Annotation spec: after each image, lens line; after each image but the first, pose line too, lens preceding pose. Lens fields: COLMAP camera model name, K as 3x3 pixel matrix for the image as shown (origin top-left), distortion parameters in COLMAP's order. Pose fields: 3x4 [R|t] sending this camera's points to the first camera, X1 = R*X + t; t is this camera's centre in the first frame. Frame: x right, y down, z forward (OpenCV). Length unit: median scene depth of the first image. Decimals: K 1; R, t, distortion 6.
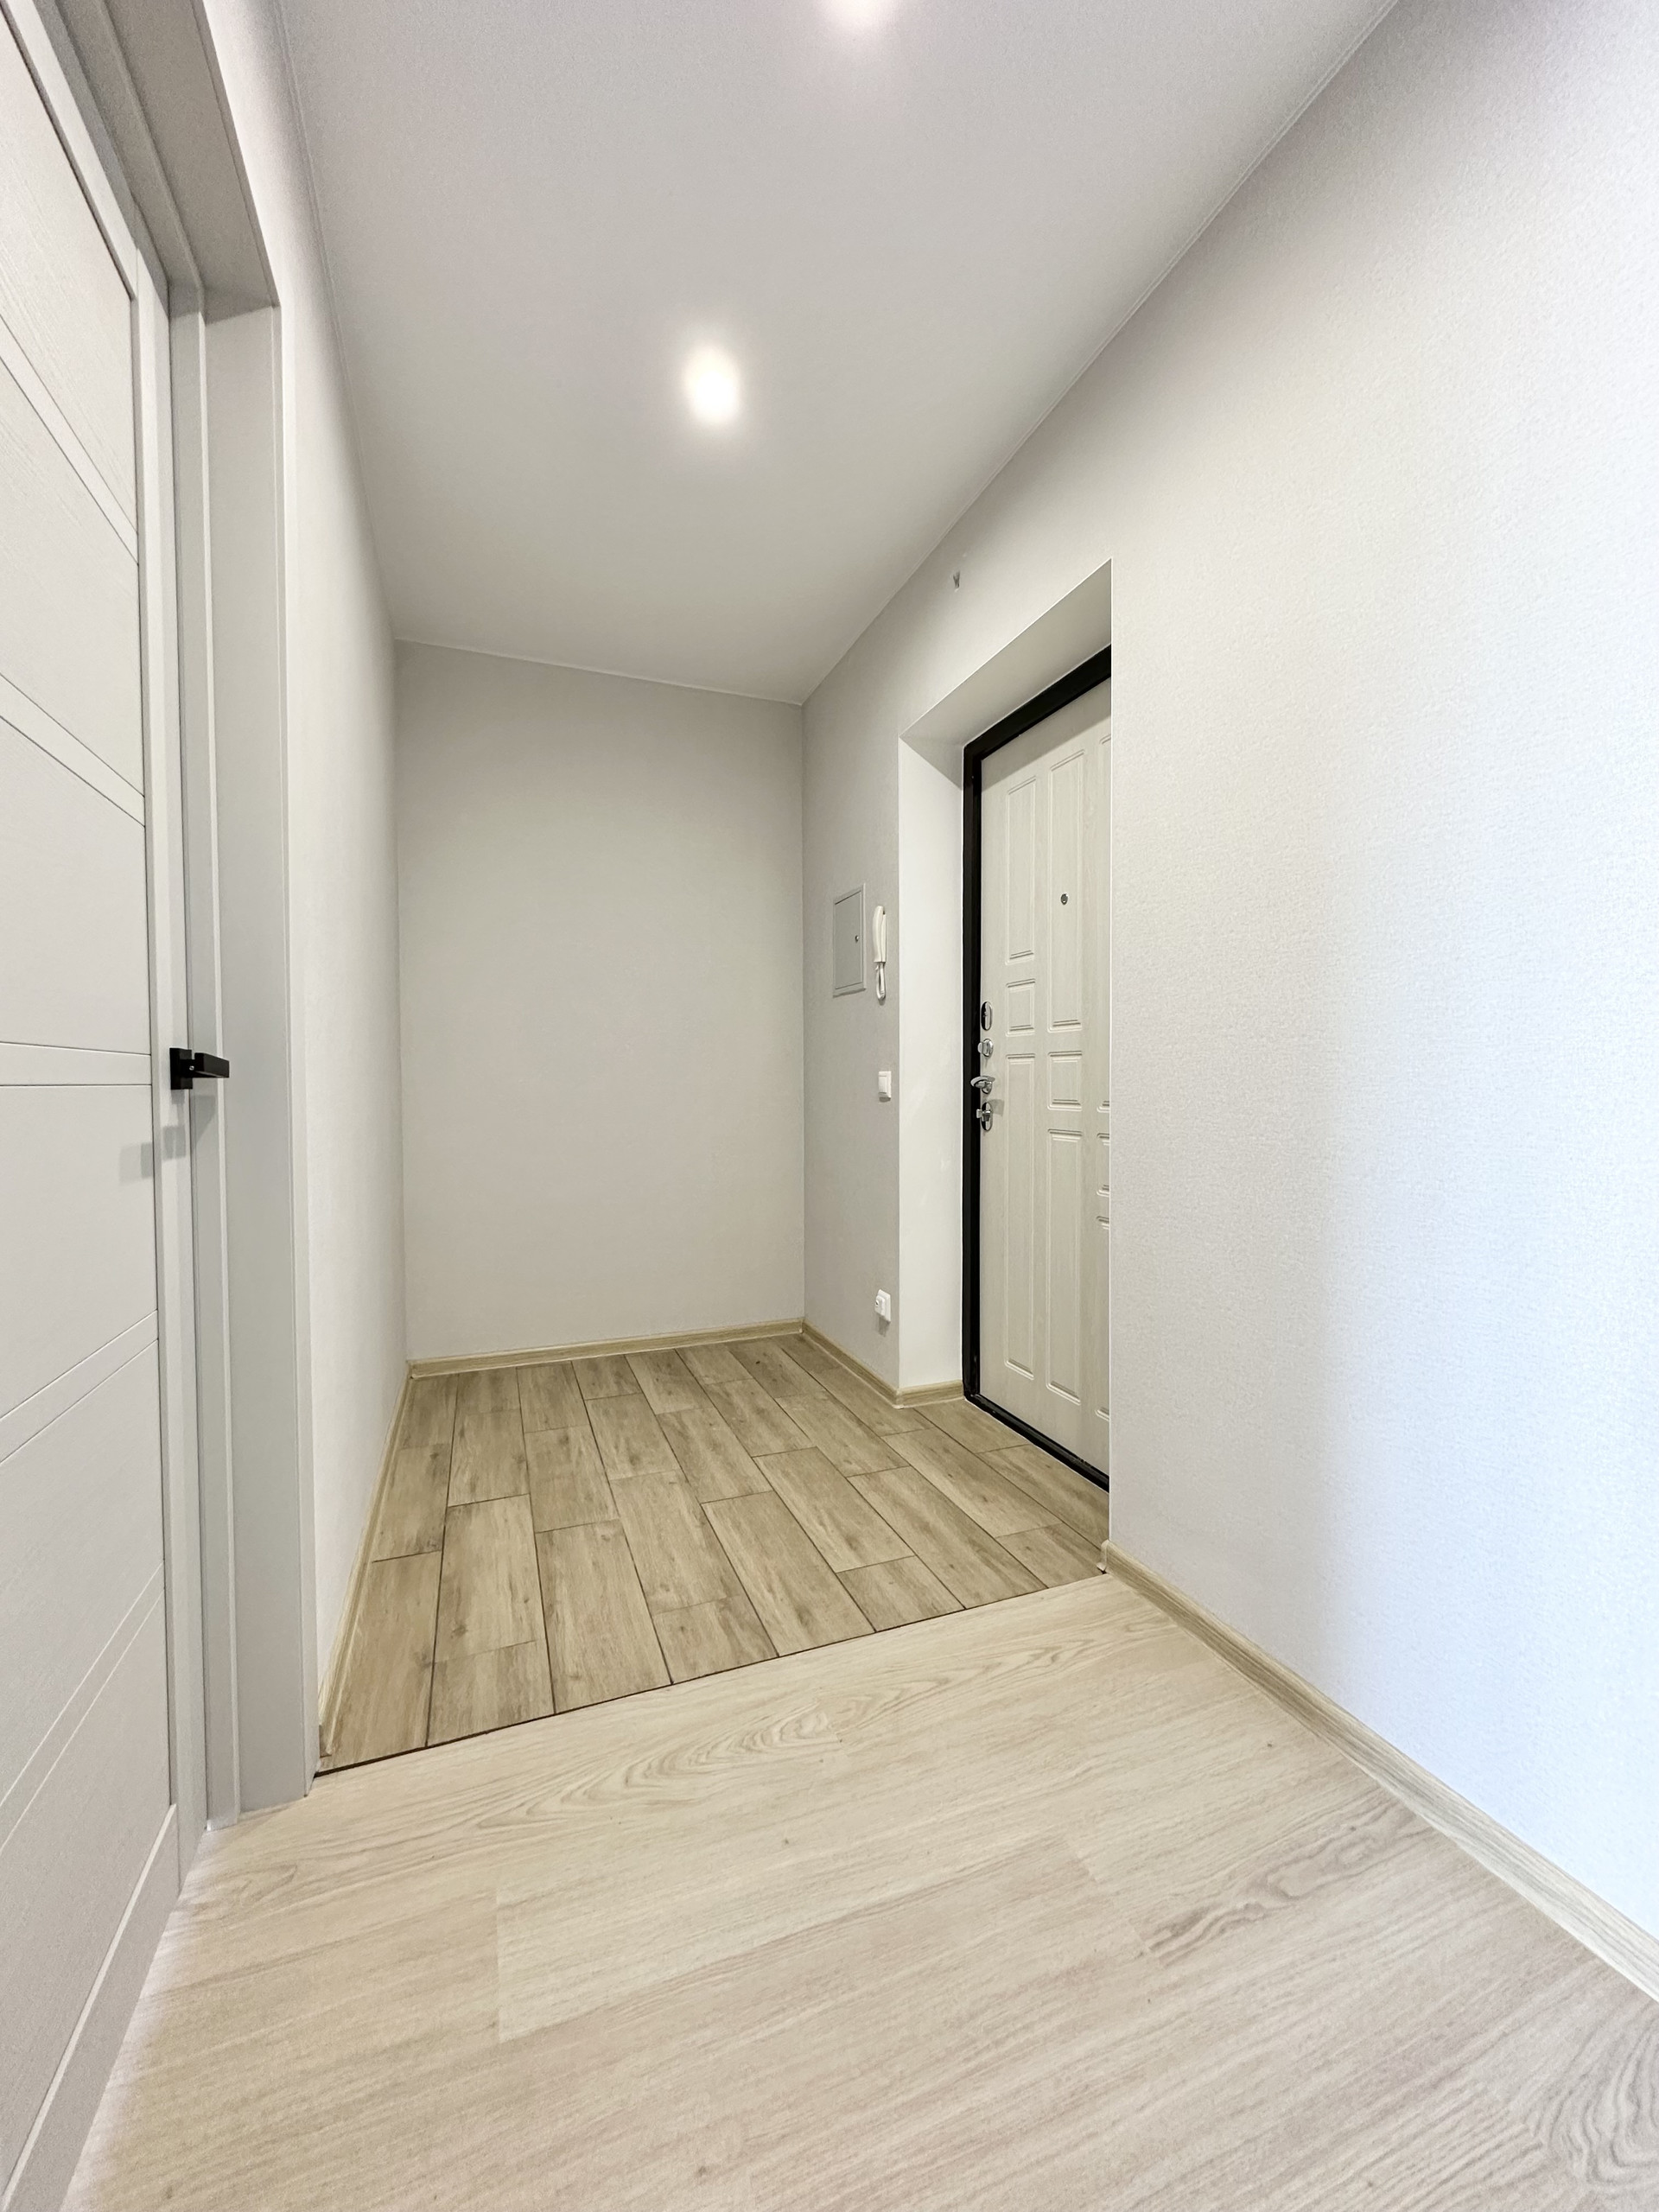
lens RADIAL K [[874.0, 0, 828.1], [0, 874.0, 1105.3], [0, 0, 1]] dist [-0.007589, 0.000870]
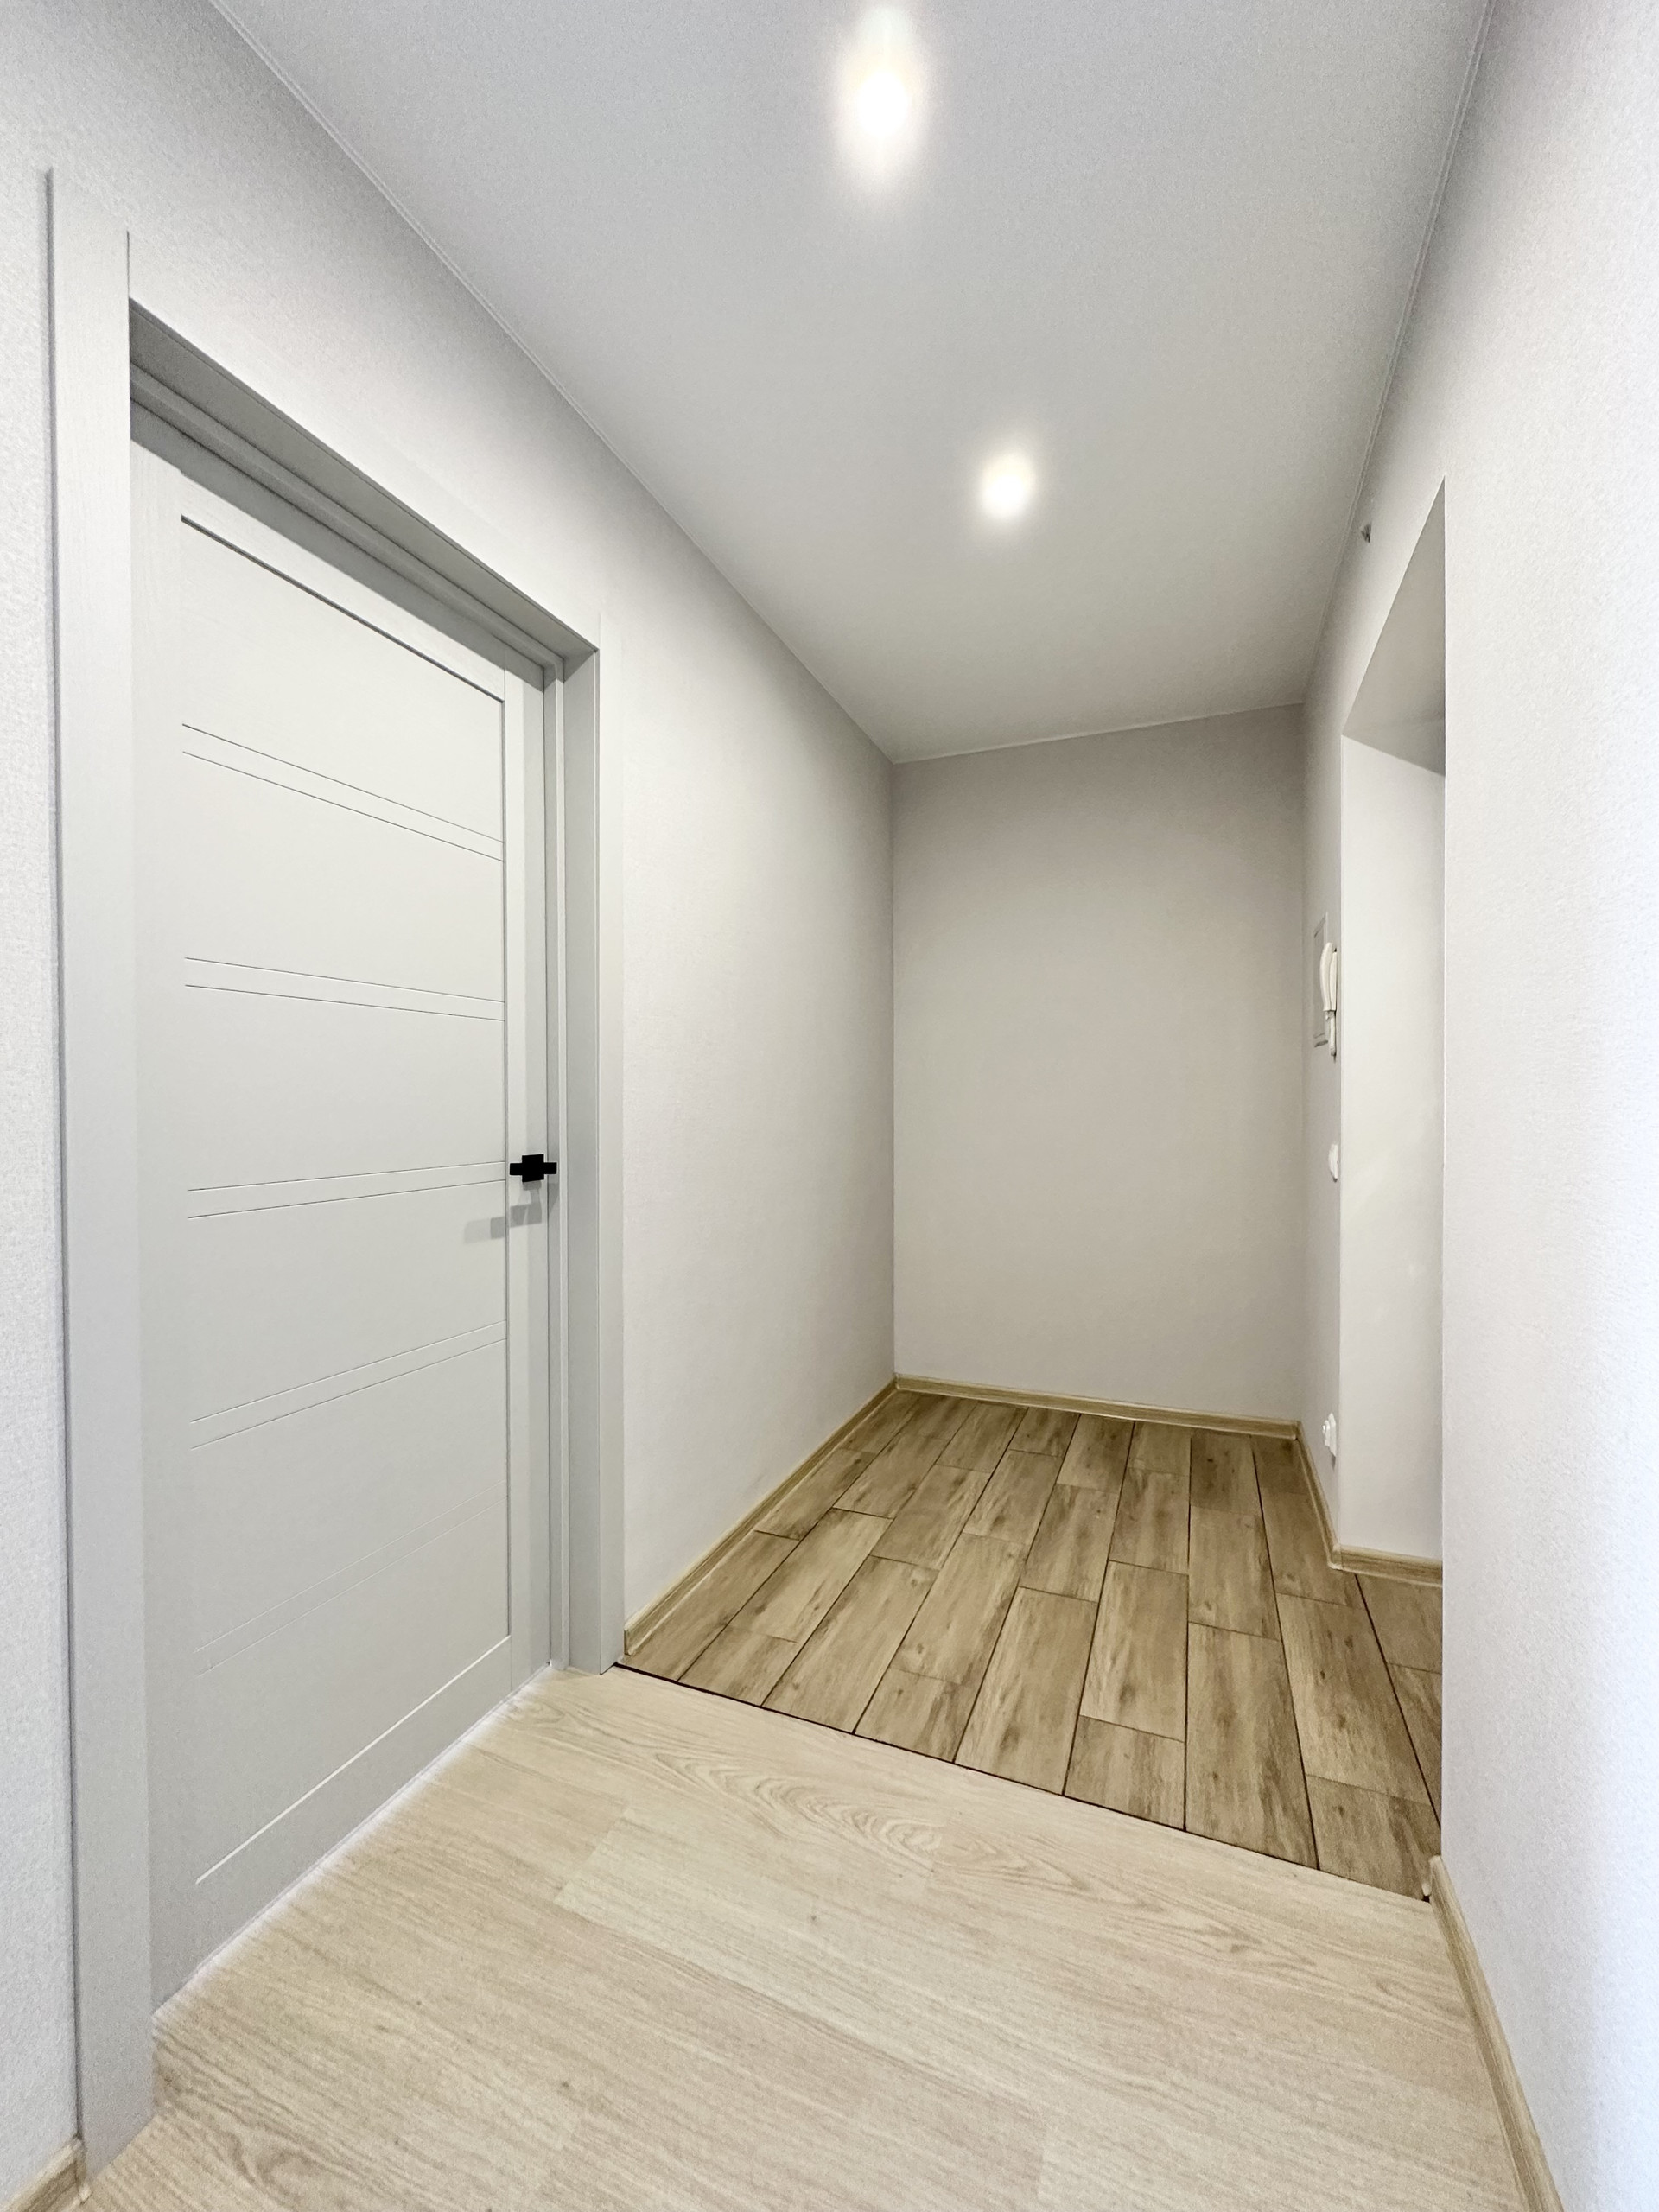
lens RADIAL K [[874.0, 0, 828.1], [0, 874.0, 1105.3], [0, 0, 1]] dist [-0.007589, 0.000870]
pose [[0.721314, 0.007988, -0.692563, 0.468630], [-0.020122, 0.999753, -0.009425, -0.096242], [0.692316, 0.020734, 0.721296, 0.148633]]
